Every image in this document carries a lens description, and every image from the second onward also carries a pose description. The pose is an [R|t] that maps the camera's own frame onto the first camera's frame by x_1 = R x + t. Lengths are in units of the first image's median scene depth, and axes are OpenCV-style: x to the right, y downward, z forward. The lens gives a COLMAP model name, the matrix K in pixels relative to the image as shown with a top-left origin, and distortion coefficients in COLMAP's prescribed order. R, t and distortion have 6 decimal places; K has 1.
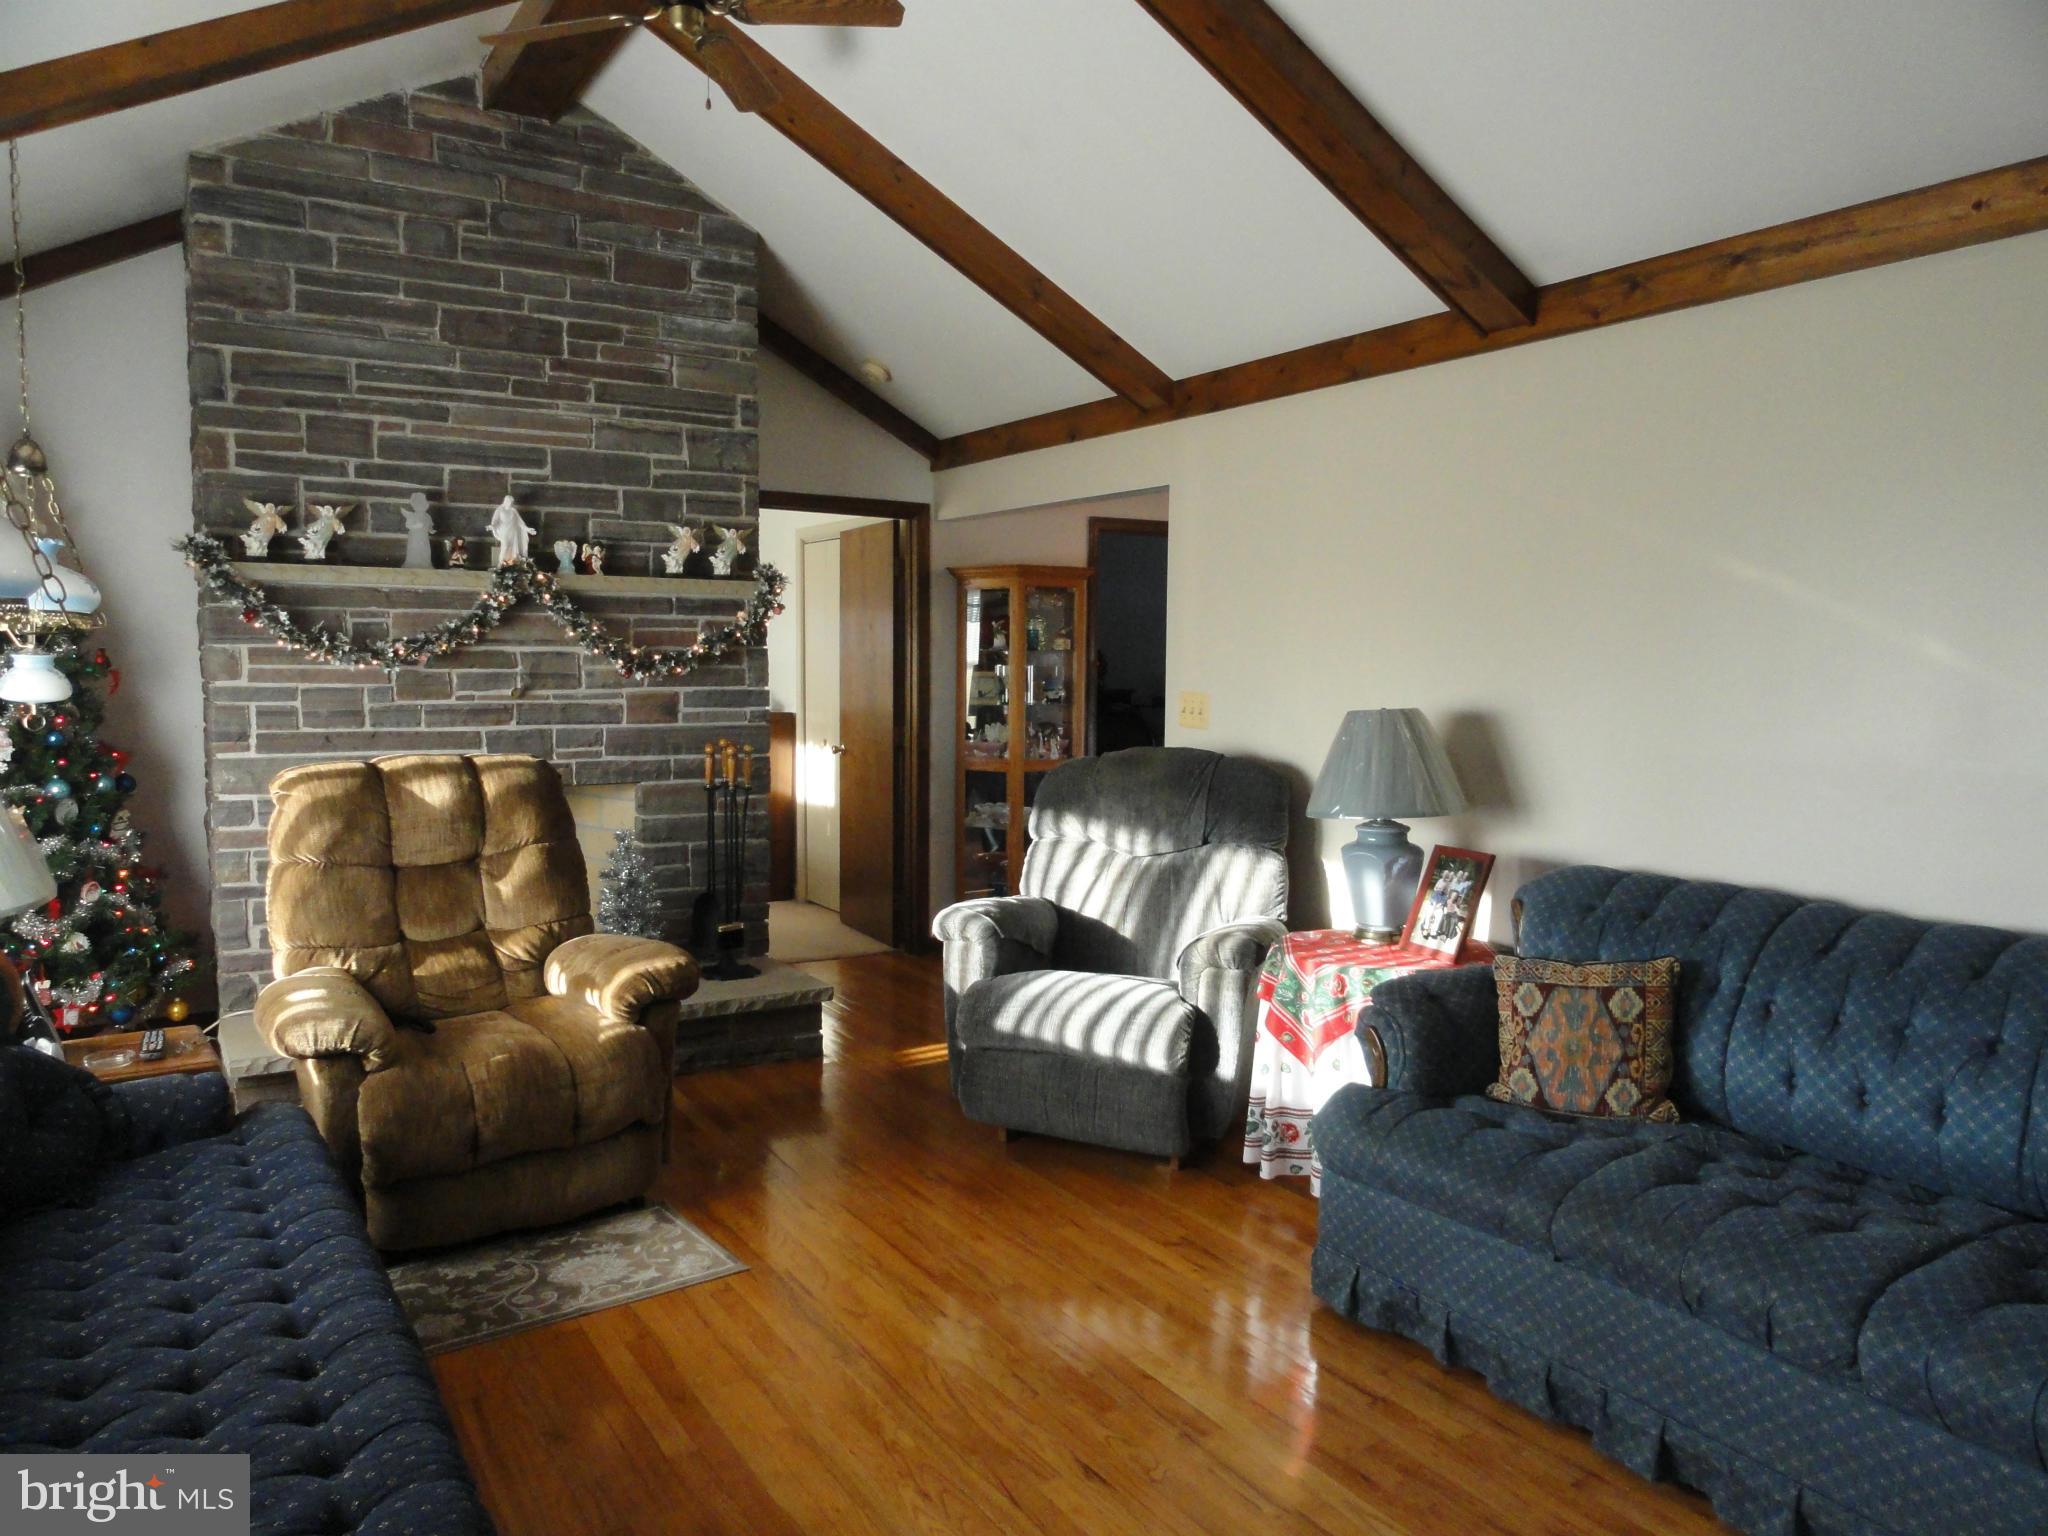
lens RADIAL K [[1444.7, 0, 1024.0], [0, 1444.7, 768.0], [0, 0, 1]] dist [0.016737, 0.000624]
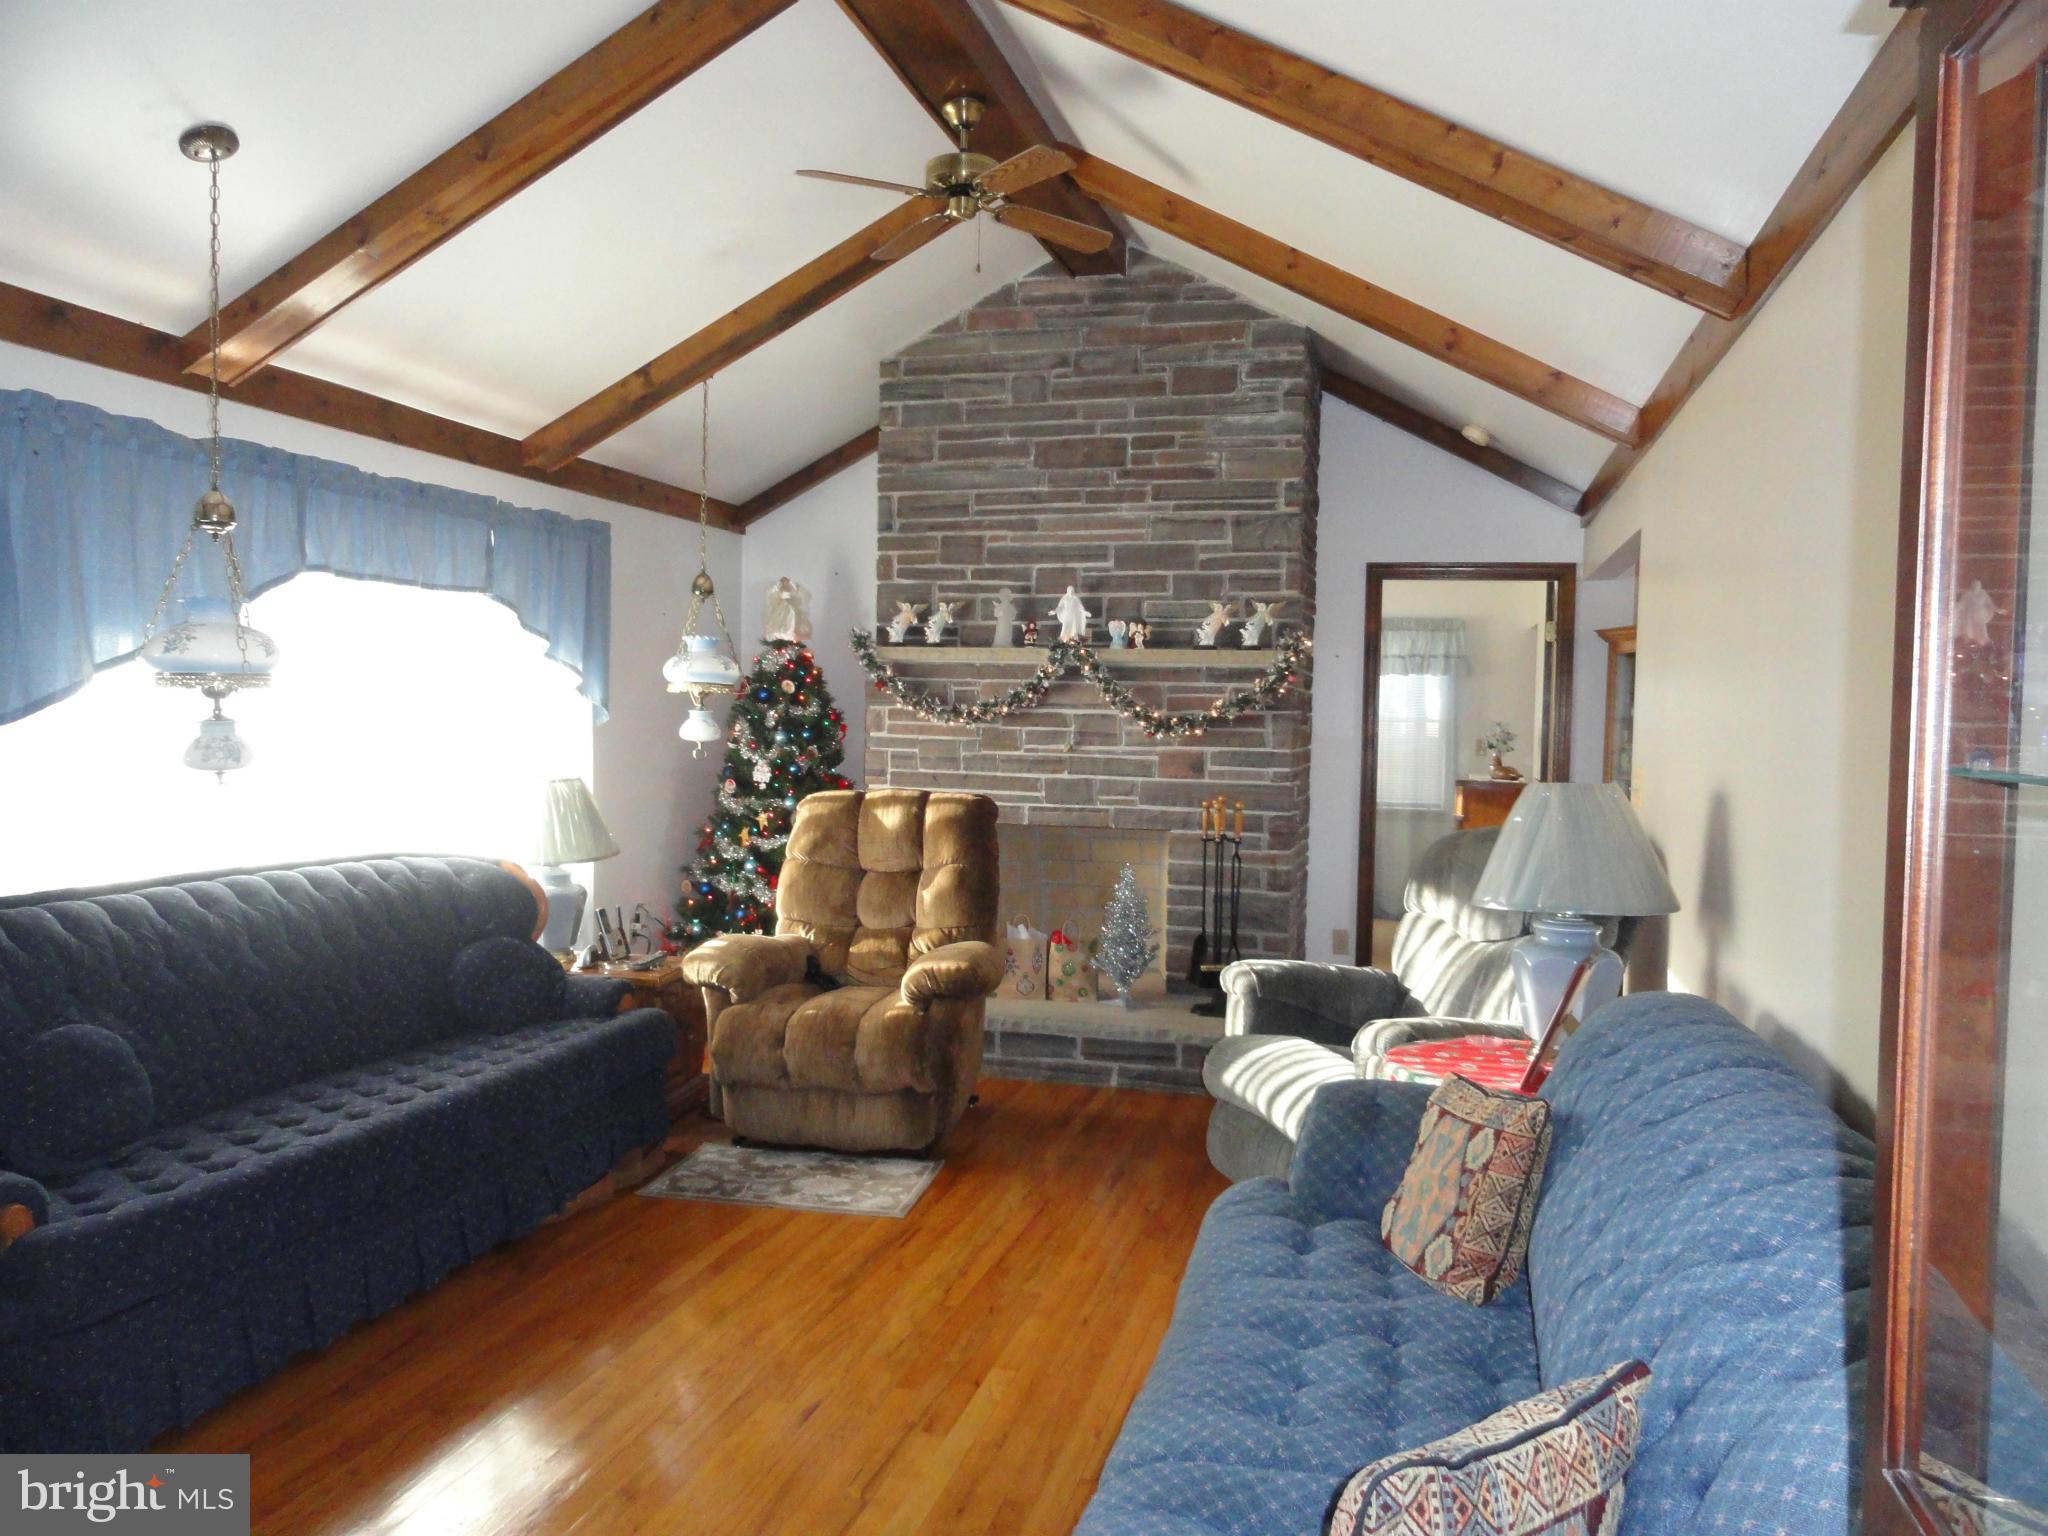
lens RADIAL K [[1443.3, 0, 1024.0], [0, 1443.3, 768.0], [0, 0, 1]] dist [0.006975, 0.000578]
pose [[0.678891, 0.035565, -0.733377, 0.514316], [-0.072466, 0.997195, -0.018723, -0.009814], [0.730654, 0.065856, 0.679564, 0.156002]]
